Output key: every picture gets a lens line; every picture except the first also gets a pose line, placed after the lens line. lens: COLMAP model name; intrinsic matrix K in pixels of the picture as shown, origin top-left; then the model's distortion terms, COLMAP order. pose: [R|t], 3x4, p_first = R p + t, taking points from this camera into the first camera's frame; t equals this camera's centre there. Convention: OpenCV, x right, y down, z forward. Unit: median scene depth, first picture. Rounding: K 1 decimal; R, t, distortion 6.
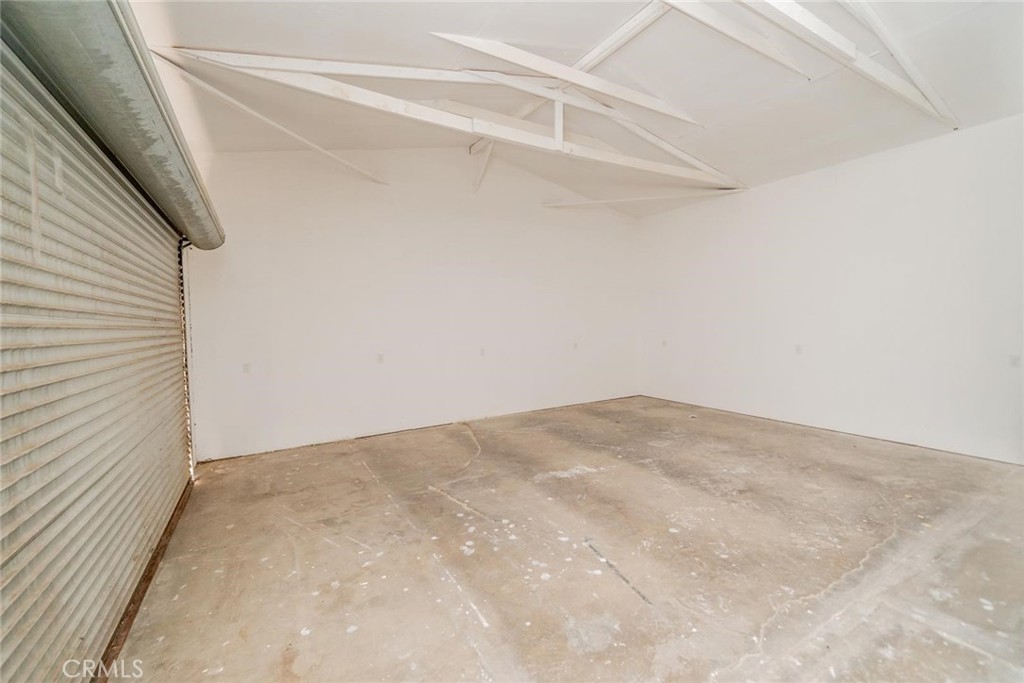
lens RADIAL K [[424.4, 0, 512.0], [0, 424.4, 341.5], [0, 0, 1]] dist [0.000730, 0.000054]
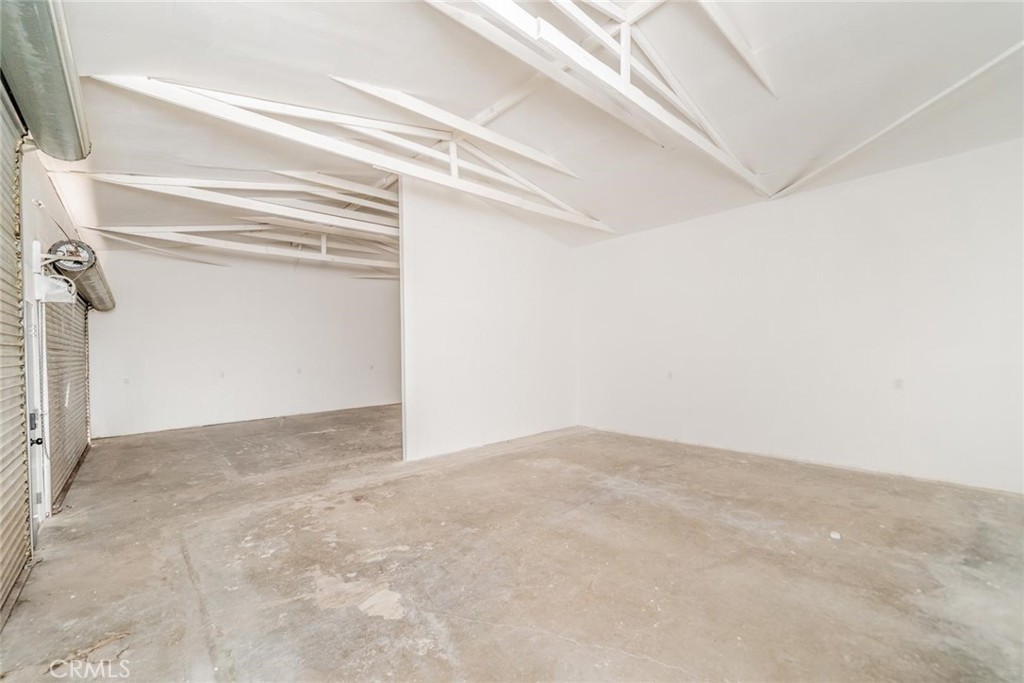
lens RADIAL K [[419.6, 0, 509.3], [0, 419.6, 353.8], [0, 0, 1]] dist [-0.003068, -0.000378]
pose [[0.980949, 0.002784, 0.194244, 0.587637], [0.005102, 0.999183, -0.040084, 0.035798], [-0.194197, 0.040311, 0.980134, -1.008947]]
